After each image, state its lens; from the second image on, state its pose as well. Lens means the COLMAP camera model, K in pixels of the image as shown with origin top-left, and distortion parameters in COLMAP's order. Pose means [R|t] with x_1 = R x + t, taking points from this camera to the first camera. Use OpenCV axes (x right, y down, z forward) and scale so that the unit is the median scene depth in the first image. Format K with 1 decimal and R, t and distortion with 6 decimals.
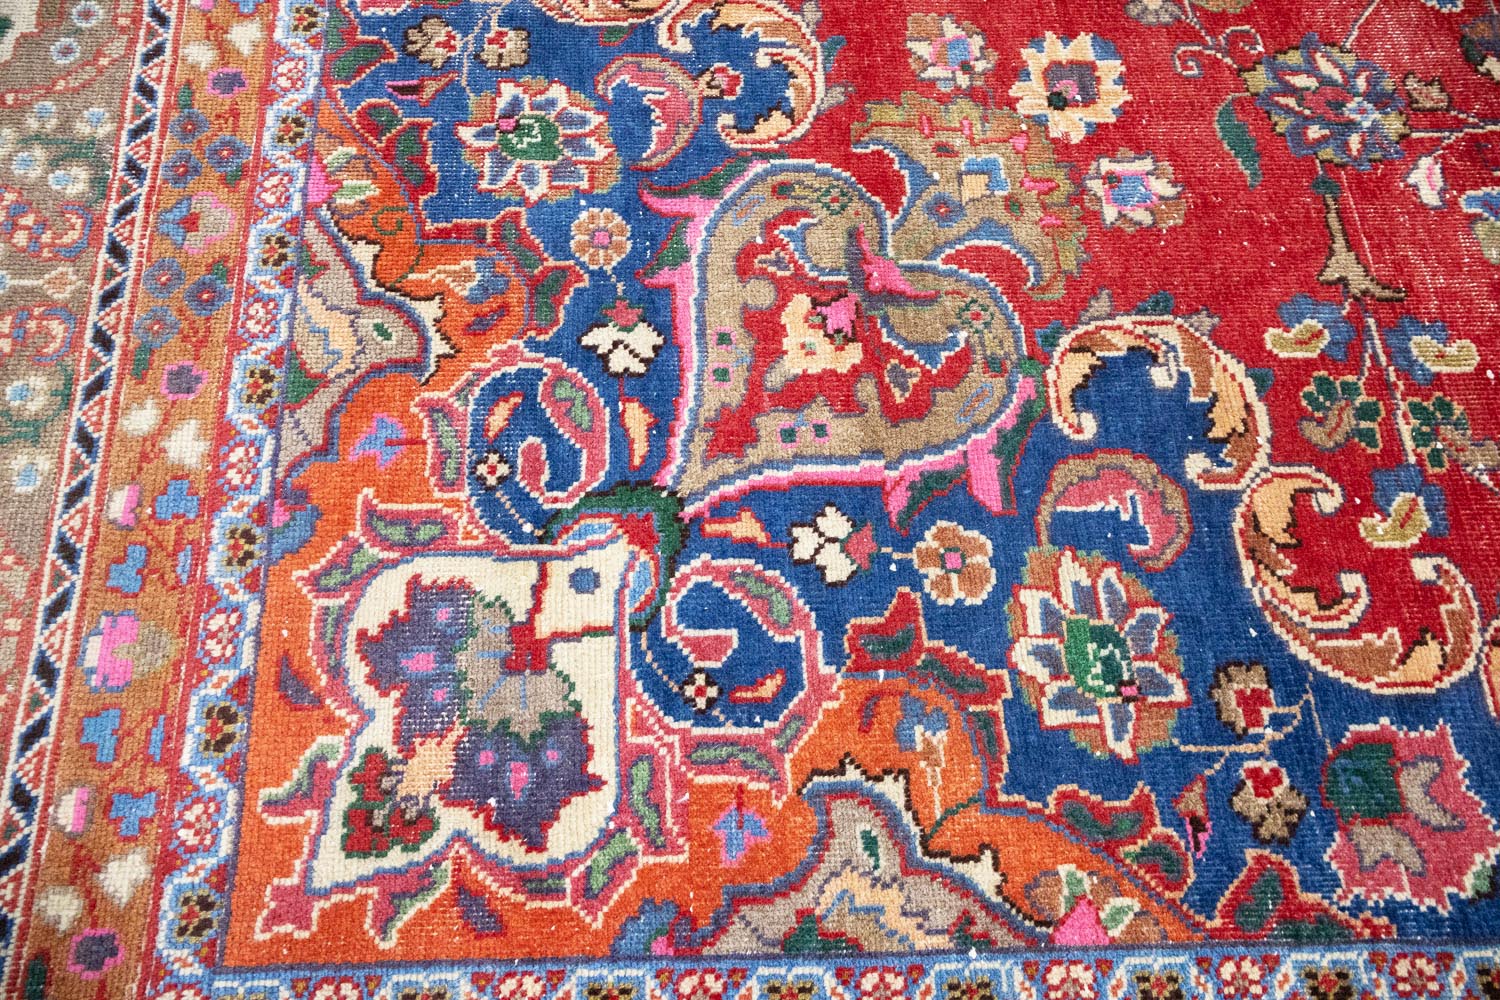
lens RADIAL K [[1239.6, 0, 750.0], [0, 1239.6, 500.0], [0, 0, 1]] dist [0.000659, -0.006190]
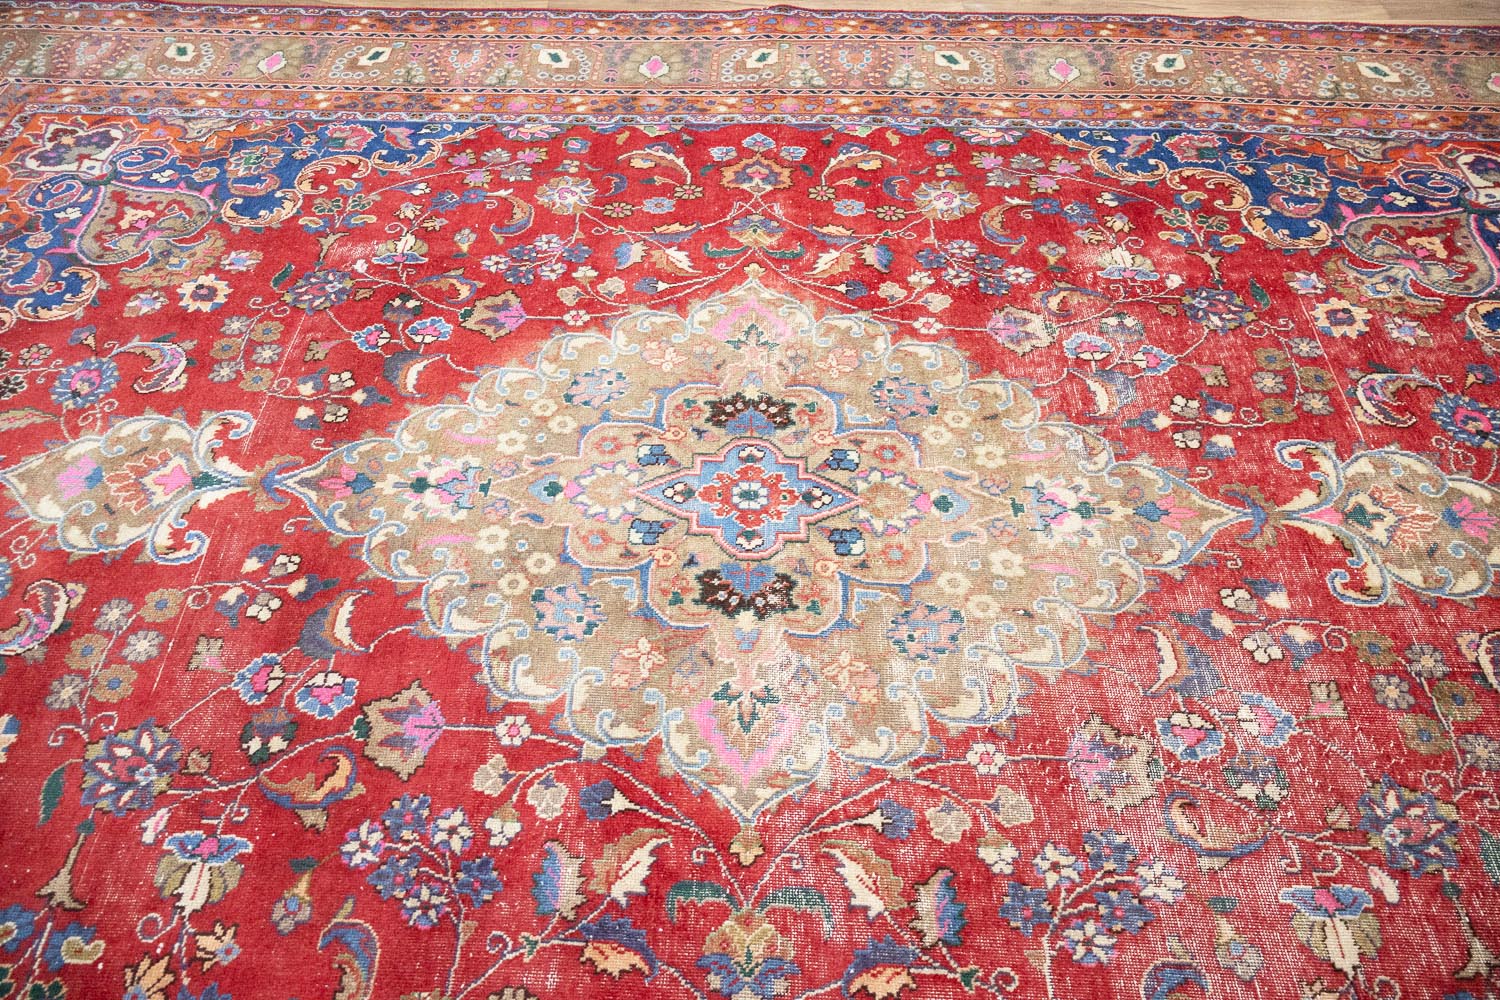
lens RADIAL K [[1241.5, 0, 738.7], [0, 1241.5, 495.4], [0, 0, 1]] dist [0.004987, -0.005165]
pose [[0.996723, 0.017246, -0.079031, 1.609100], [-0.042794, 0.941509, -0.334261, -0.182654], [0.068644, 0.336548, 0.939161, -0.633394]]
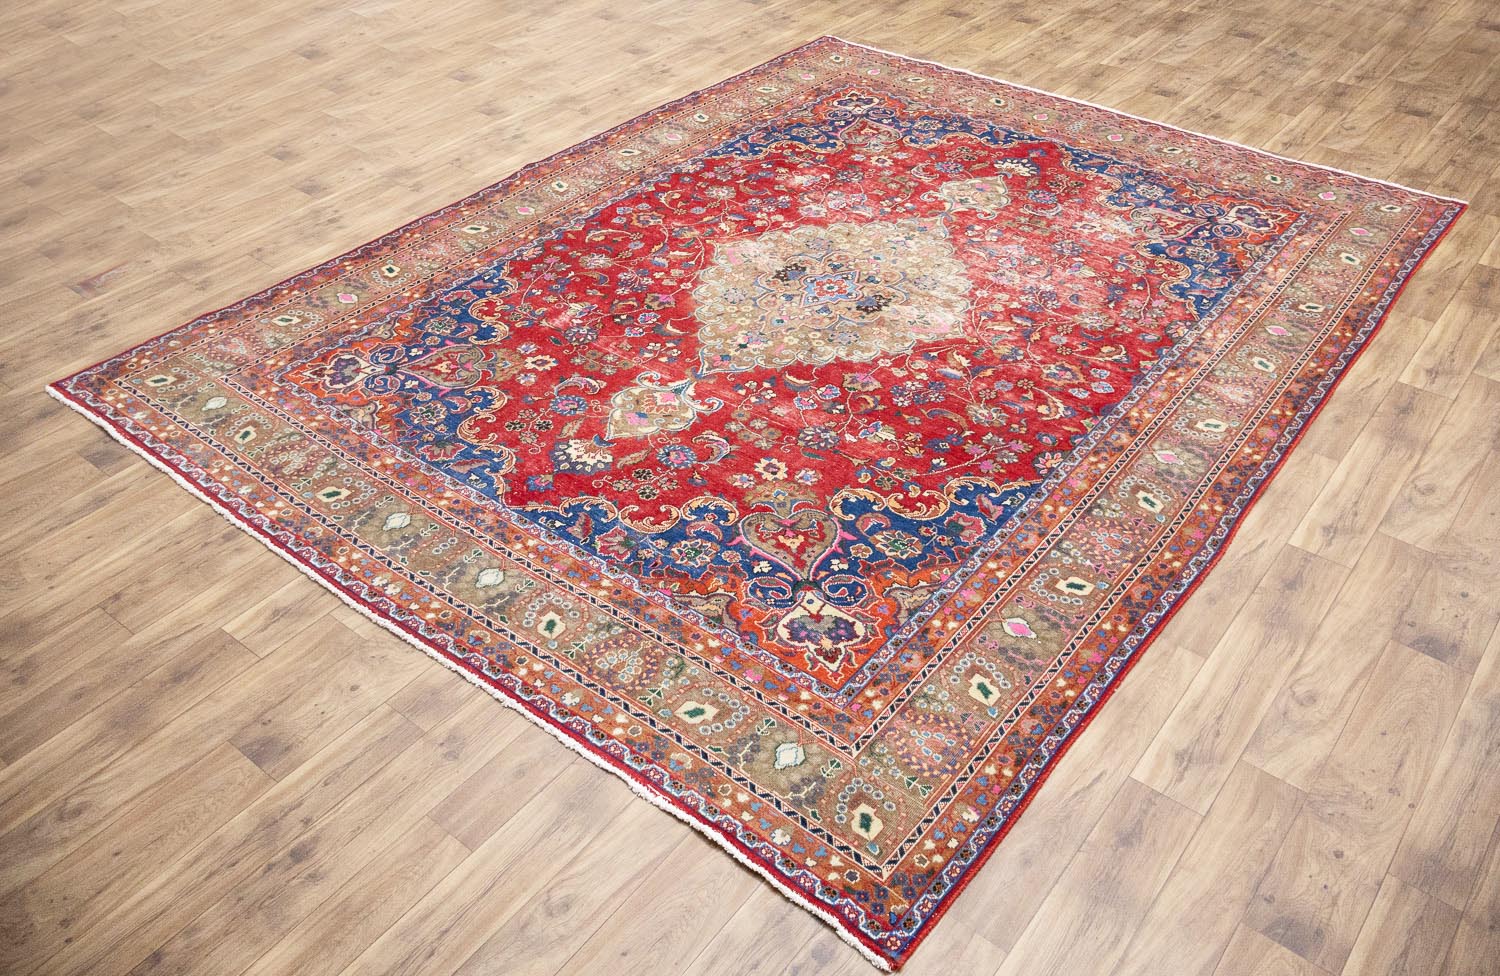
lens RADIAL K [[1228.0, 0, 732.6], [0, 1228.0, 489.4], [0, 0, 1]] dist [-0.001637, -0.000211]
pose [[0.651236, -0.512141, 0.560002, -2.248218], [0.705609, 0.680242, -0.198460, 0.413418], [-0.279297, 0.524387, 0.804370, -2.222334]]
